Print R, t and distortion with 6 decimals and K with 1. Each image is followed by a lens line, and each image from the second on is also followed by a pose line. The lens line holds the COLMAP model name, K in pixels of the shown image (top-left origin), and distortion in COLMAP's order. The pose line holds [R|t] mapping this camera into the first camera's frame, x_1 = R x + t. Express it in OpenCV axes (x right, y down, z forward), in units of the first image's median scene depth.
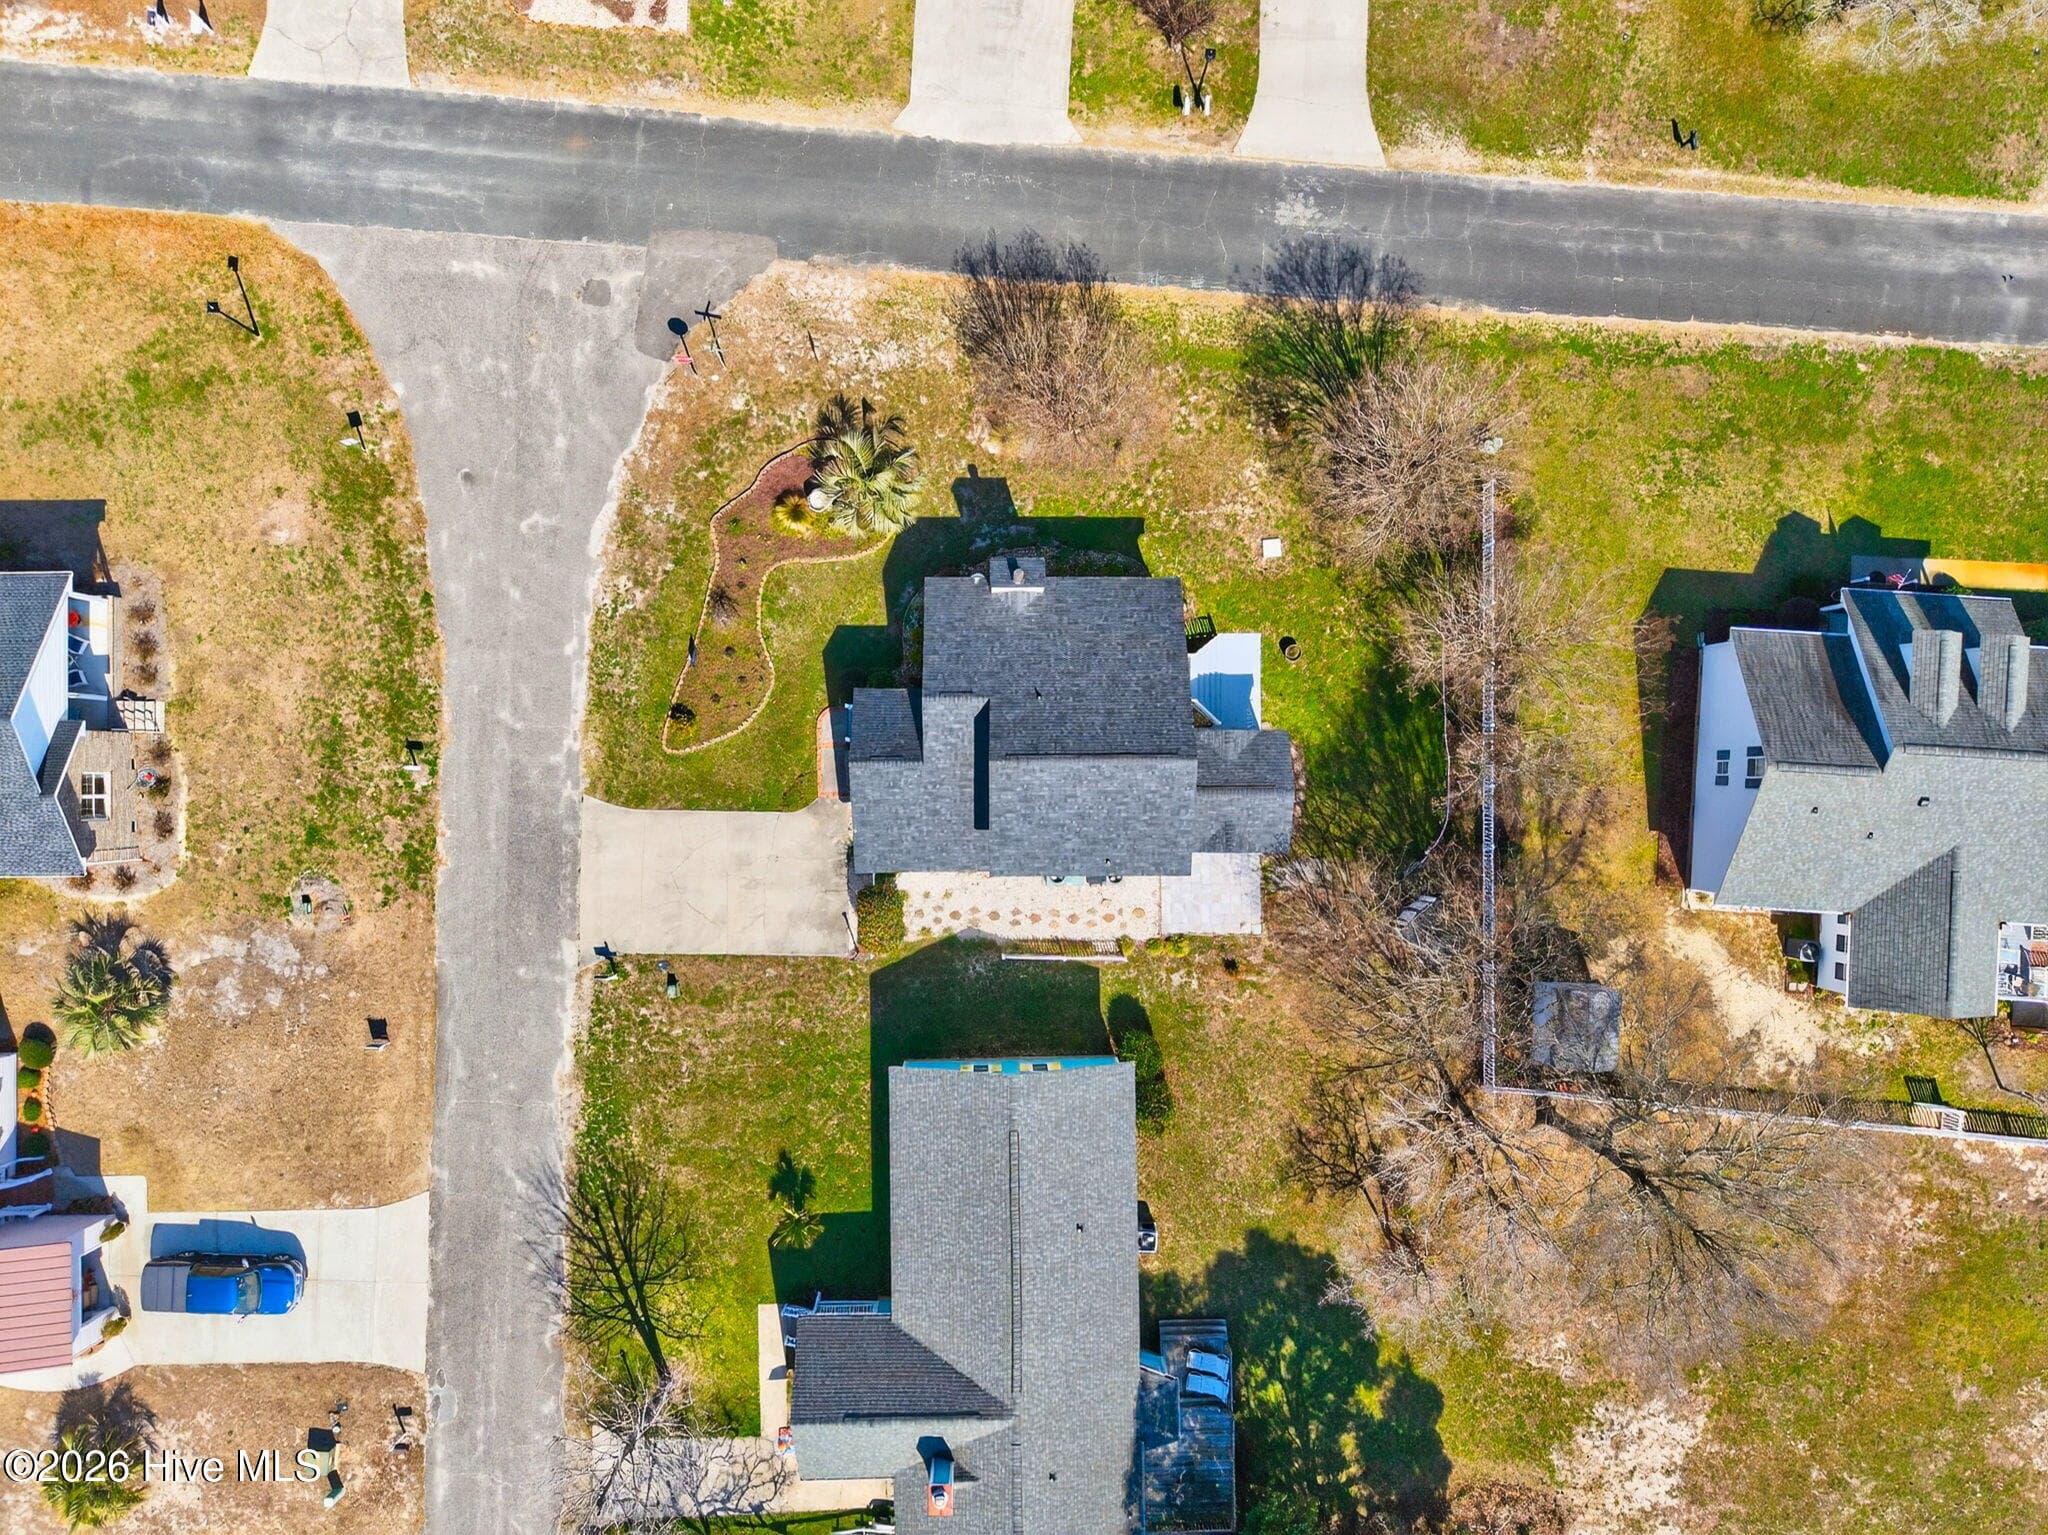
lens RADIAL K [[1378.6, 0, 1024.0], [0, 1378.6, 767.5], [0, 0, 1]] dist [0.049050, -0.051204]
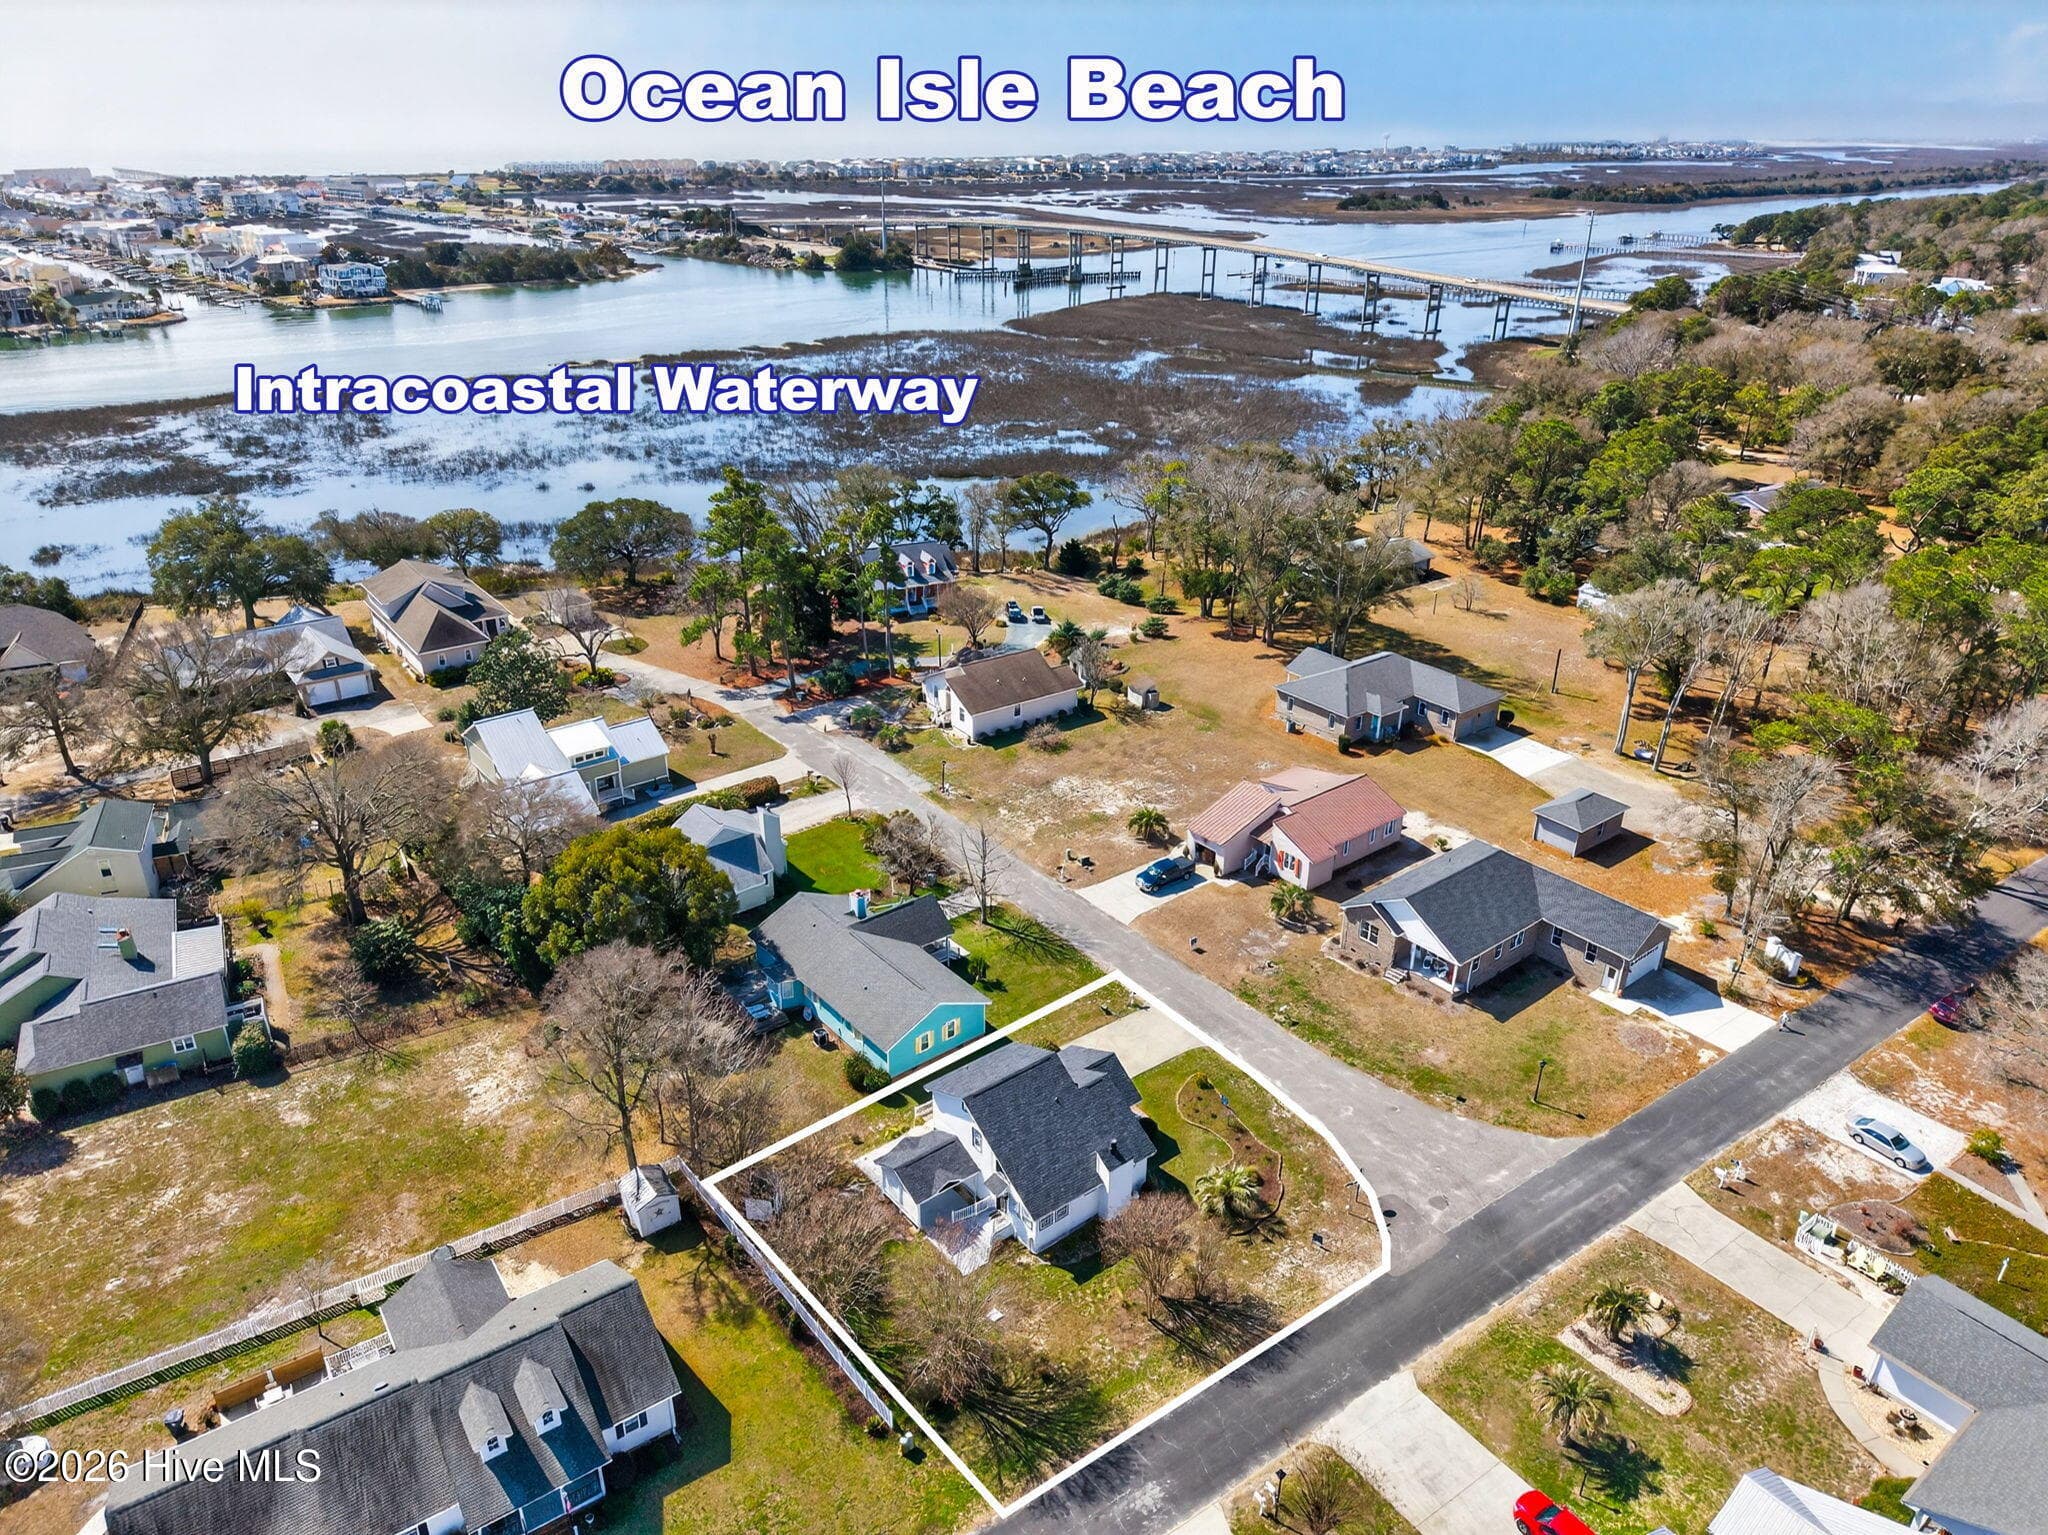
lens RADIAL K [[1378.6, 0, 1024.0], [0, 1378.6, 767.5], [0, 0, 1]] dist [0.049050, -0.051204]
pose [[-0.782183, 0.239195, -0.575305, 0.831380], [-0.622588, -0.335560, 0.706954, -0.985276], [-0.023950, 0.911145, 0.411389, -0.070954]]
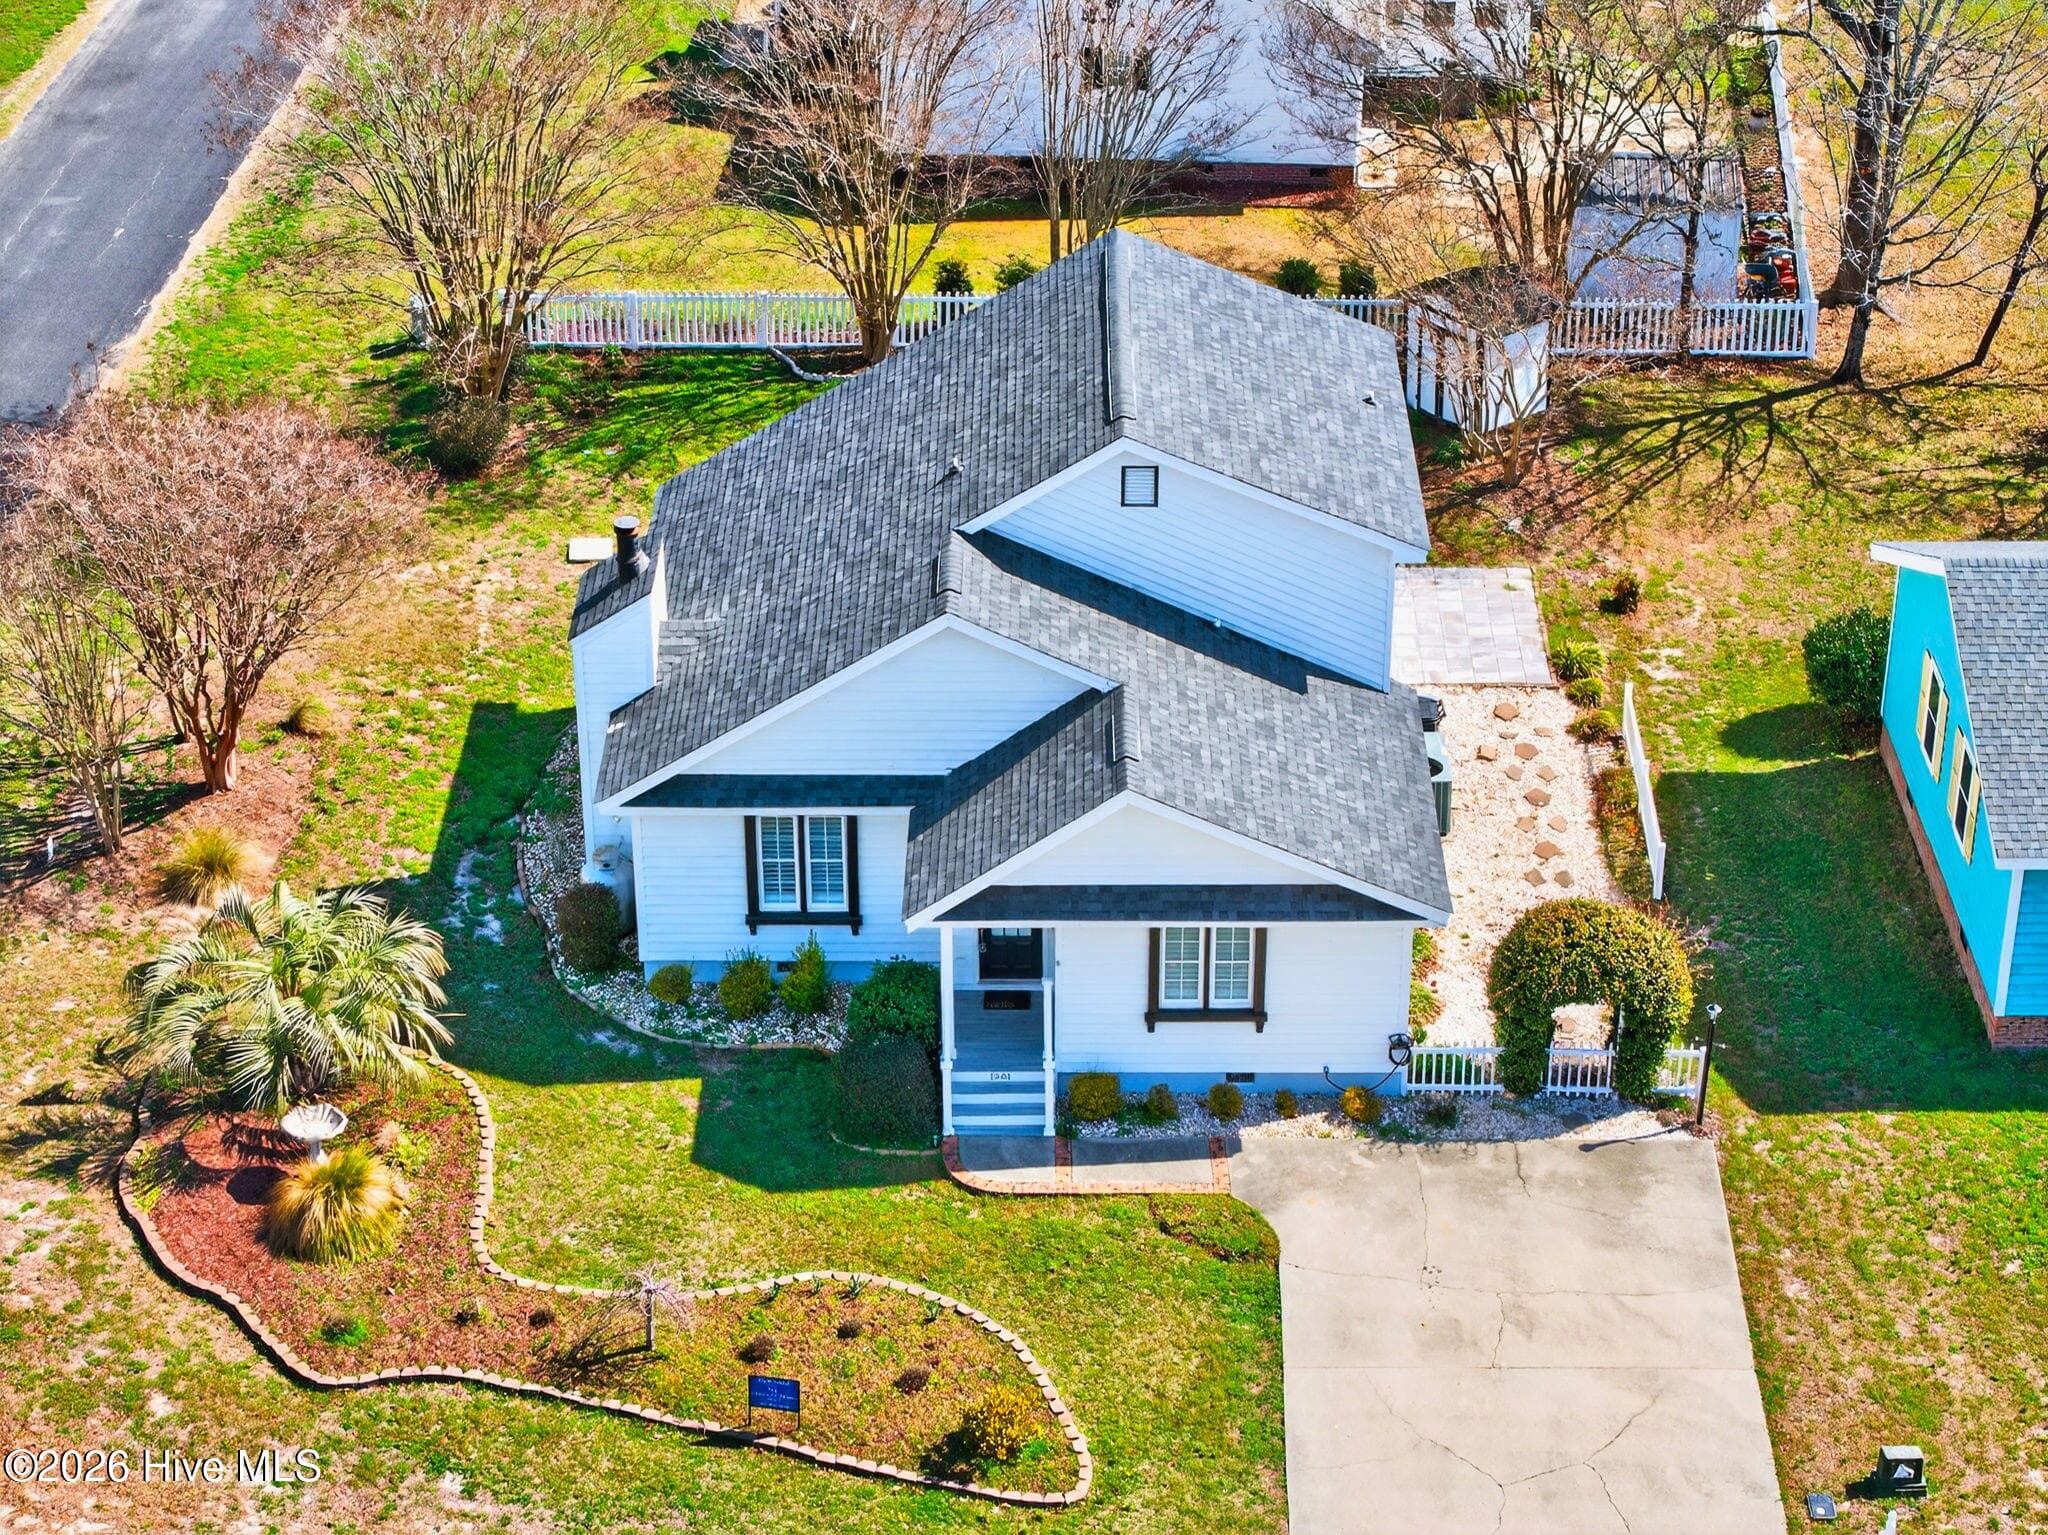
lens RADIAL K [[4124.3, 0, 1072.3], [0, 4124.3, 773.4], [0, 0, 1]] dist [-0.246268, 1.442162]
pose [[0.004487, -0.519136, 0.854680, -0.912822], [0.999920, 0.012455, 0.002316, -0.018244], [-0.011847, 0.854601, 0.519150, 0.423845]]
